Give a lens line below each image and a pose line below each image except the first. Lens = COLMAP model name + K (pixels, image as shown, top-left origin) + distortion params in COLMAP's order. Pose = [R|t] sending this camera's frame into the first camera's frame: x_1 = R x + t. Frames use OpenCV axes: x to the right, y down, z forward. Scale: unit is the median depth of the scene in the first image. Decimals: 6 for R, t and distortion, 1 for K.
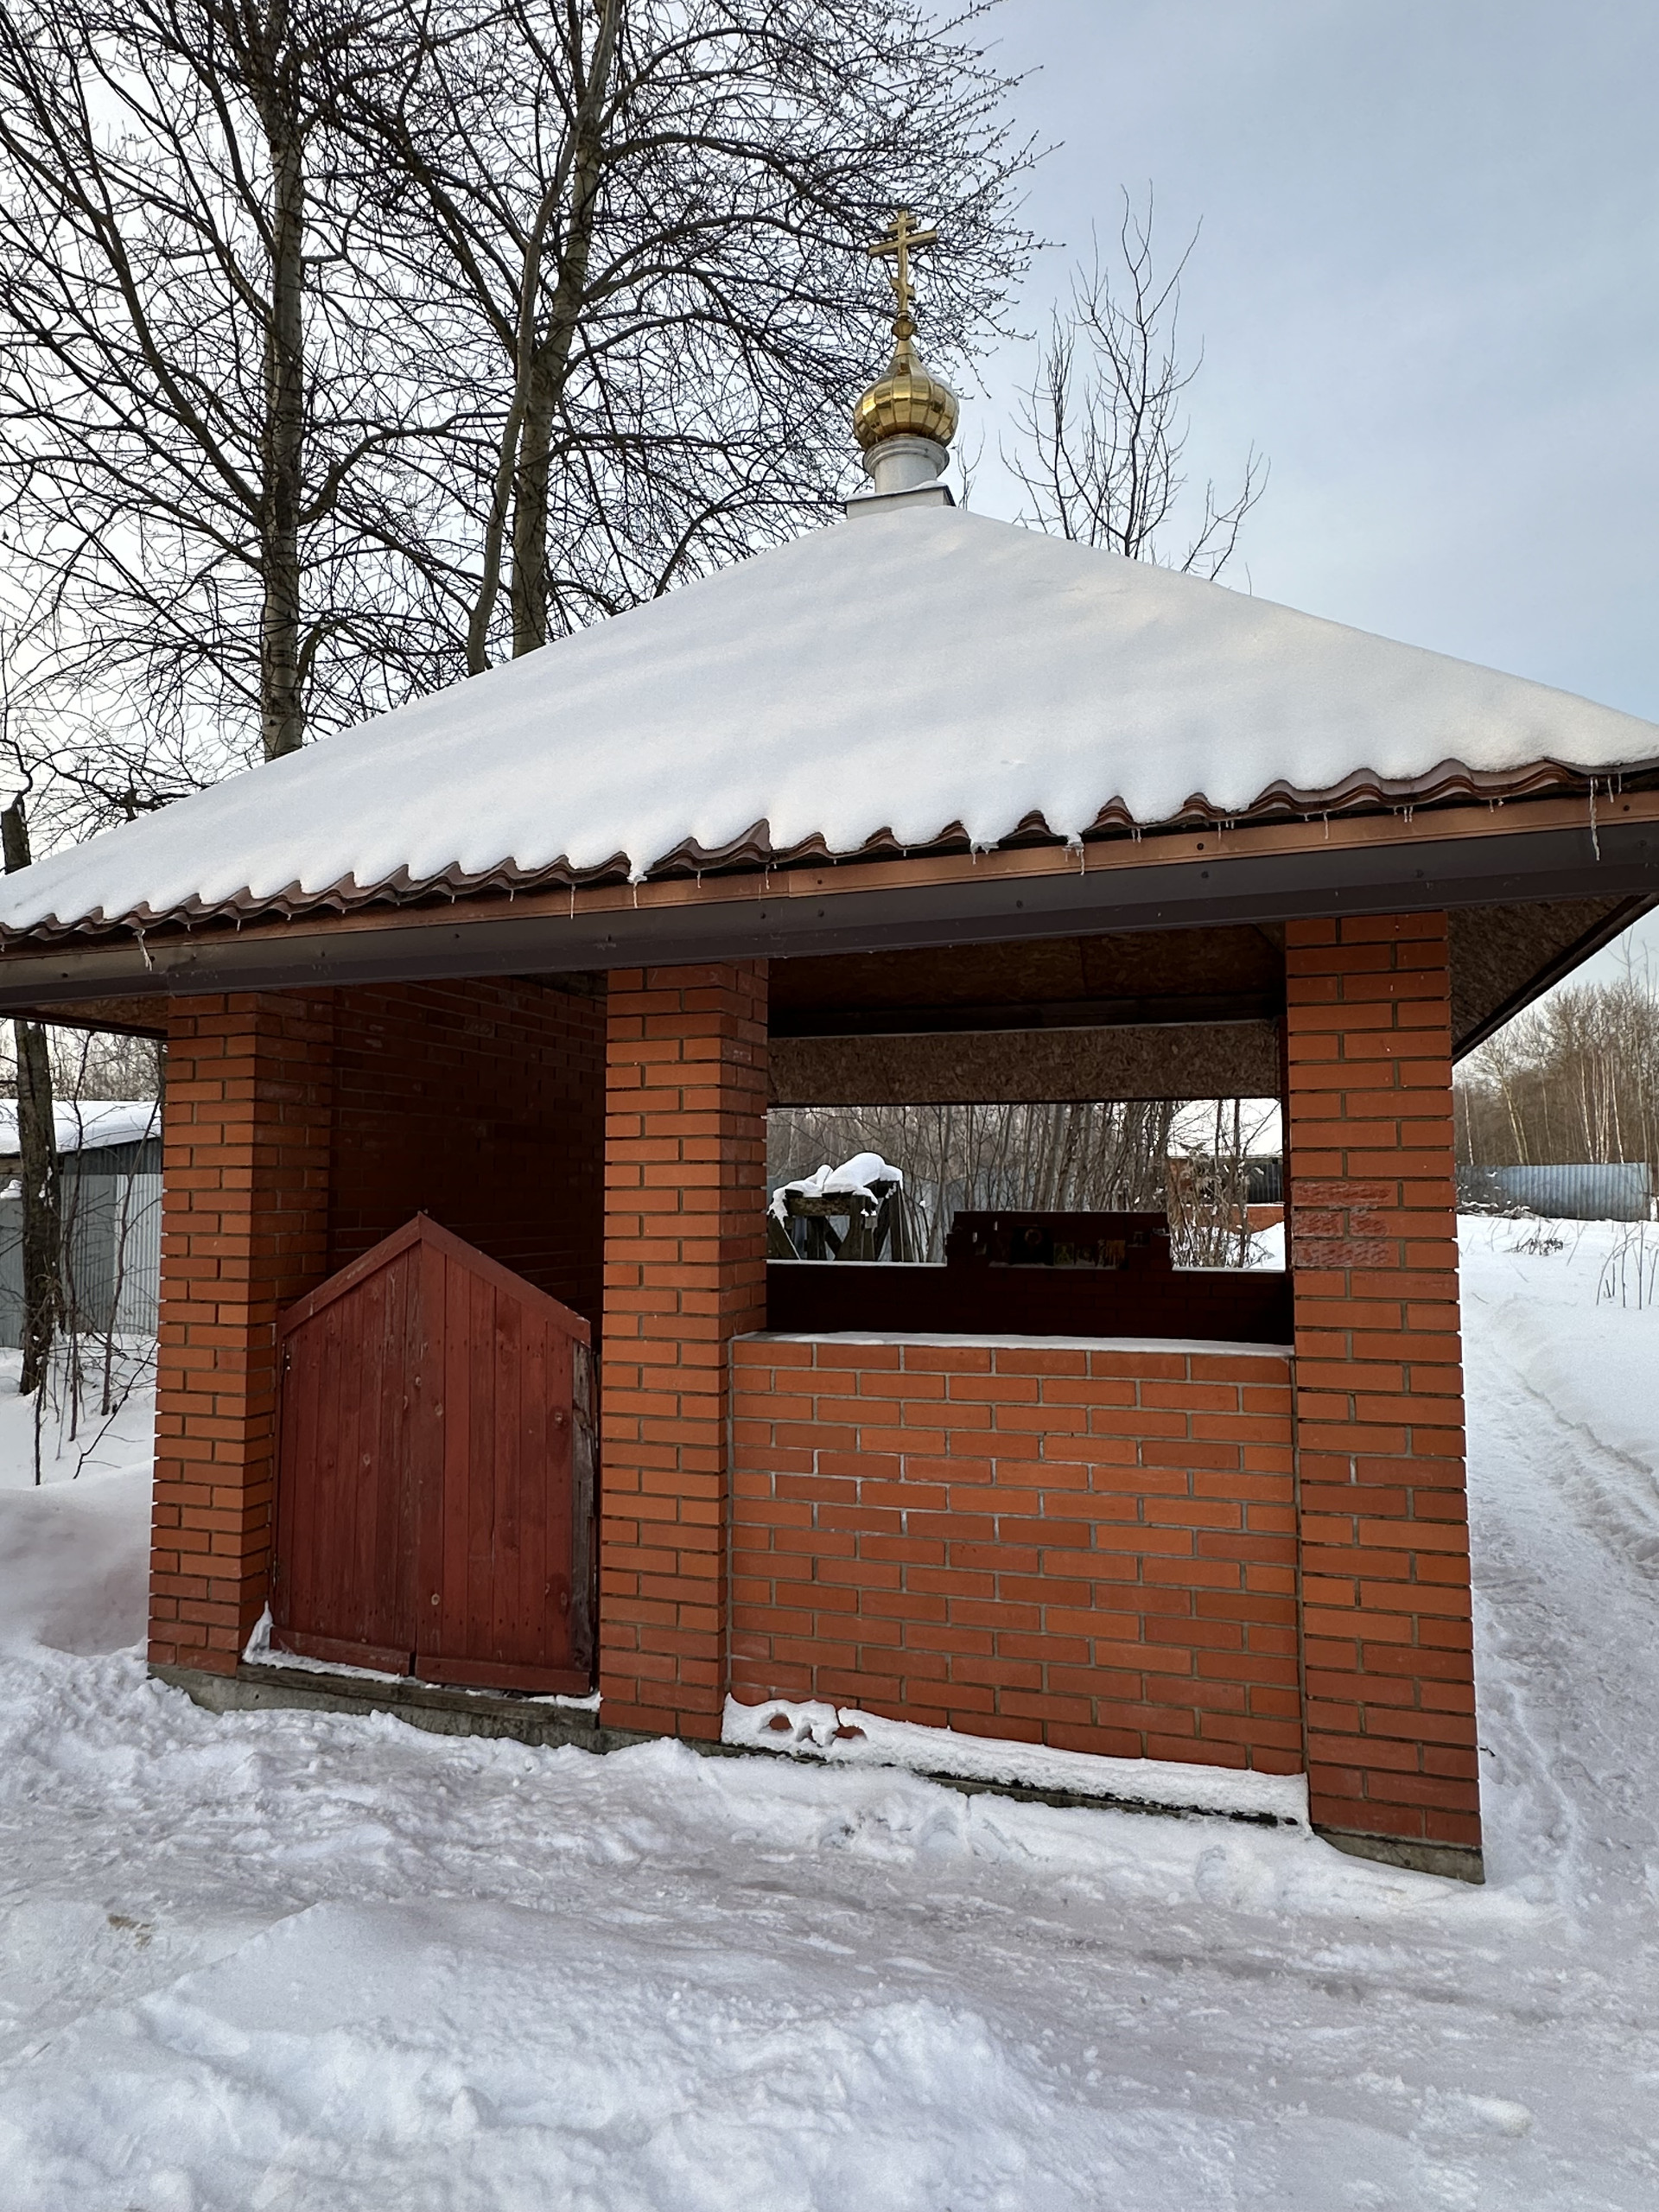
lens RADIAL K [[1353.3, 0, 827.3], [0, 1353.3, 1104.0], [0, 0, 1]] dist [-0.000096, -0.000002]
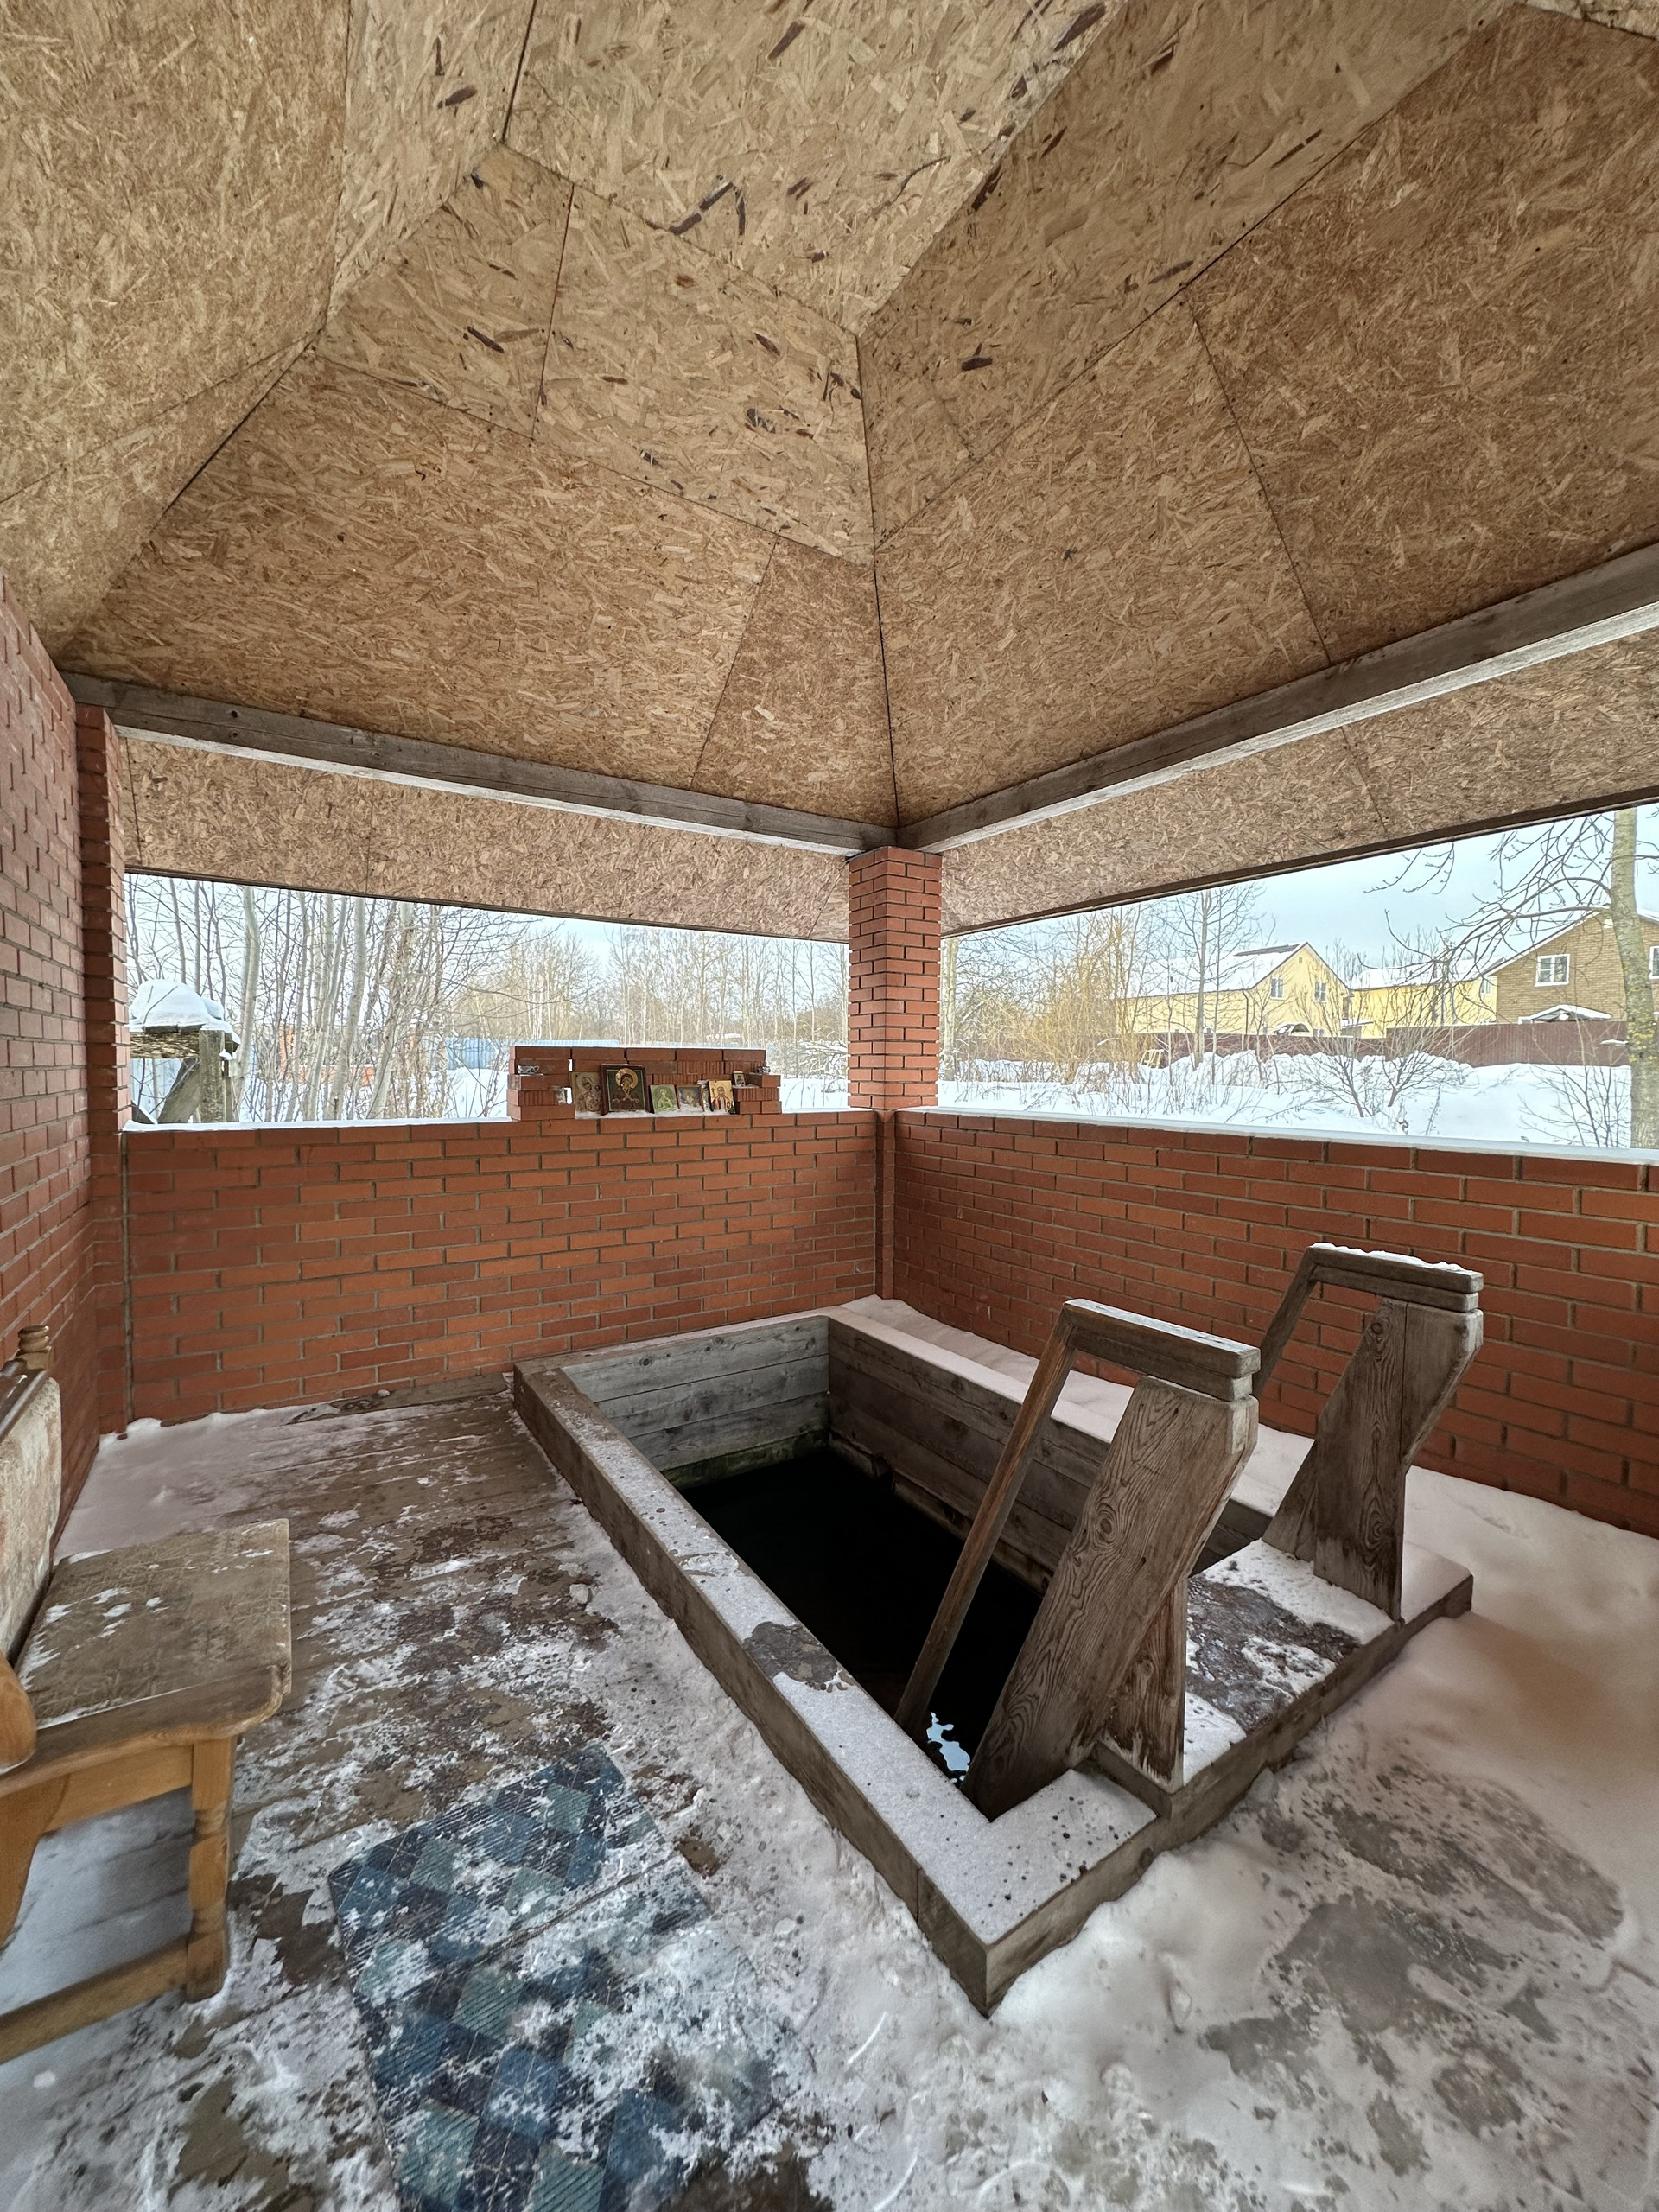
lens RADIAL K [[880.3, 0, 830.7], [0, 880.3, 1106.1], [0, 0, 1]] dist [-0.000350, -0.000015]
pose [[0.632047, -0.030847, 0.774316, -0.160257], [-0.055417, 0.994850, 0.084867, 0.059204], [-0.772946, -0.096550, 0.627082, 0.538723]]
